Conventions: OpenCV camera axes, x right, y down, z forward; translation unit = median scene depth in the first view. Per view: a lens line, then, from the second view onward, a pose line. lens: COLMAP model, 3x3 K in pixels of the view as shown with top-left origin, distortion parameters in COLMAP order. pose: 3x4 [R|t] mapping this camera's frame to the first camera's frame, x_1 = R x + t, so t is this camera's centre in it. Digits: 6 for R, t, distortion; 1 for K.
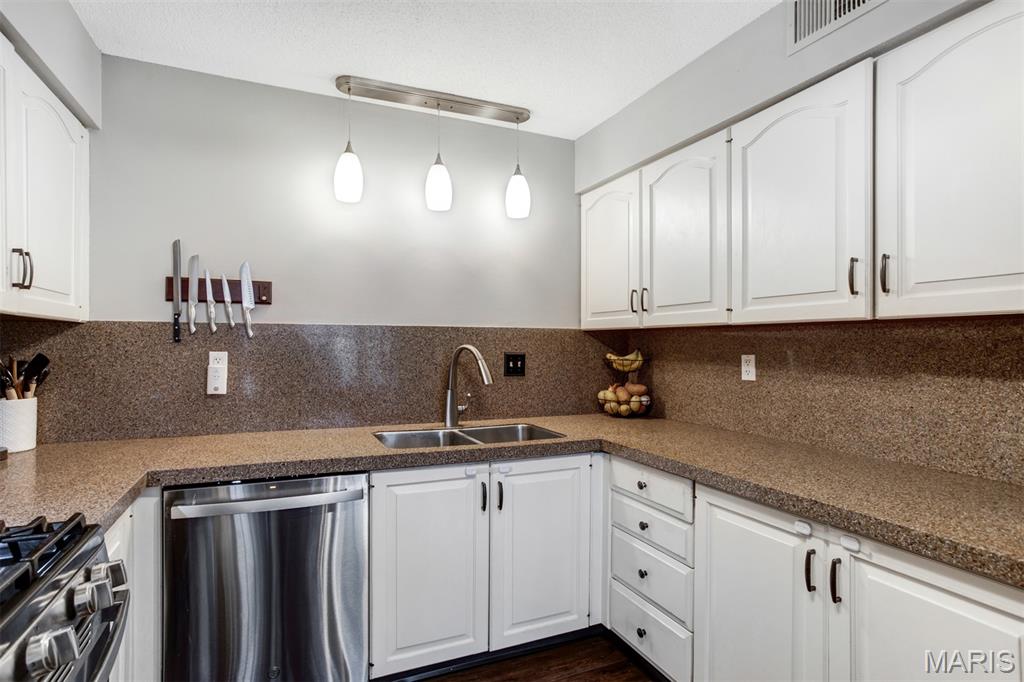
lens RADIAL K [[513.5, 0, 513.0], [0, 513.5, 343.5], [0, 0, 1]] dist [-0.049157, 0.032083]
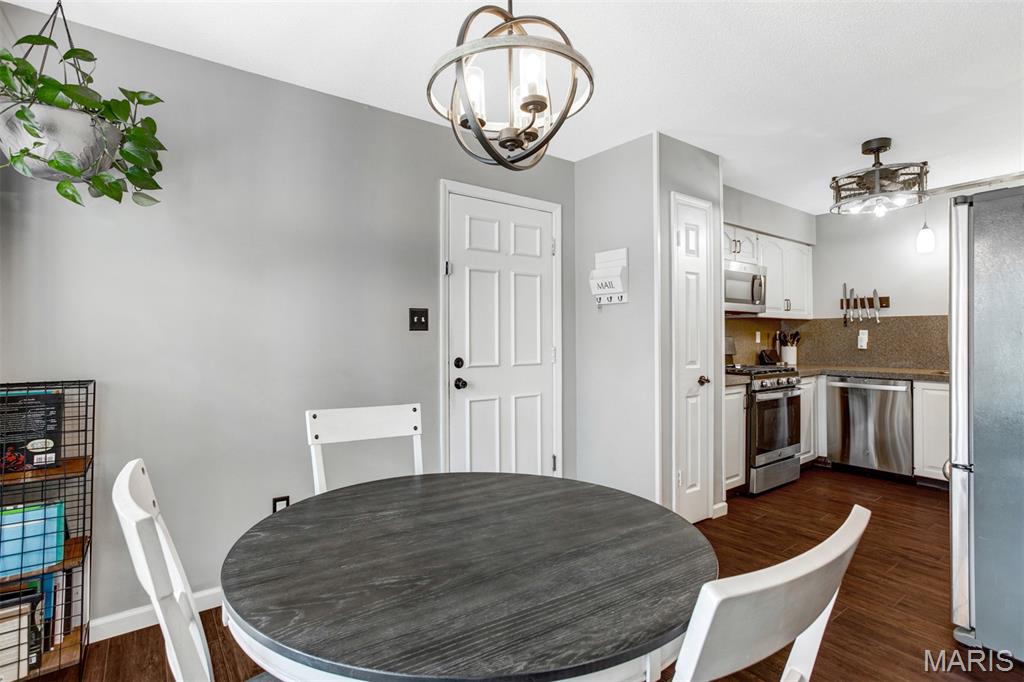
lens RADIAL K [[476.8, 0, 516.2], [0, 476.8, 331.9], [0, 0, 1]] dist [-0.001399, 0.000031]
pose [[0.212349, -0.011552, -0.977126, 1.215402], [0.008270, 0.999916, -0.010024, 0.034441], [0.977159, -0.005952, 0.212427, -1.006257]]
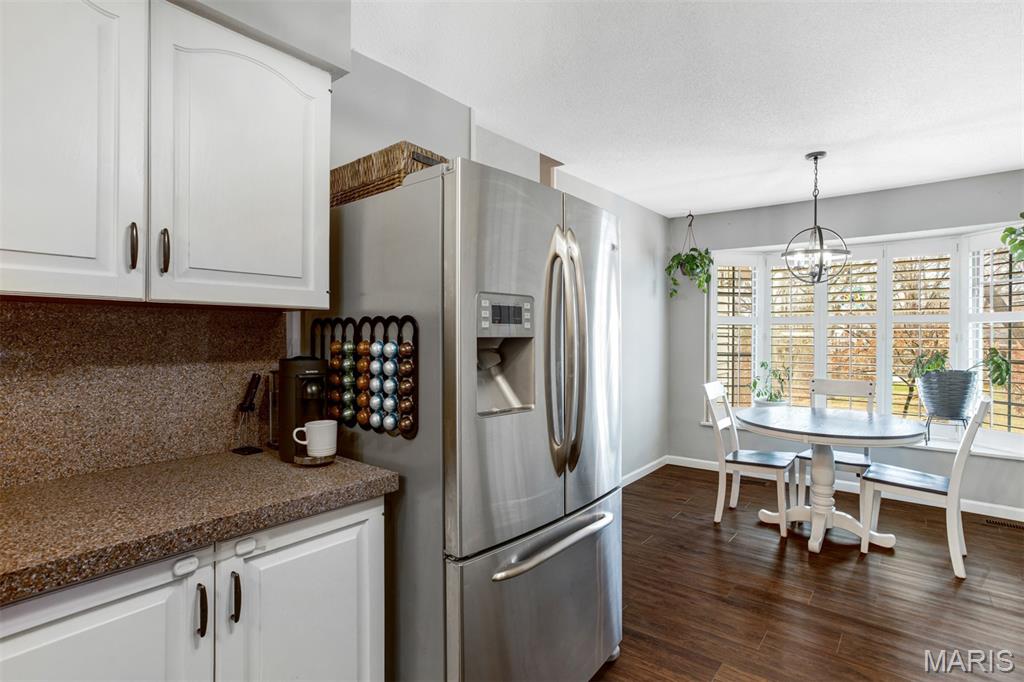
lens RADIAL K [[524.2, 0, 512.0], [0, 524.2, 341.0], [0, 0, 1]] dist [-0.020957, 0.000953]
pose [[-0.454867, -0.009534, 0.890508, -0.216891], [-0.003999, 0.999954, 0.008663, 0.005807], [-0.890550, 0.000379, -0.454884, 0.550567]]
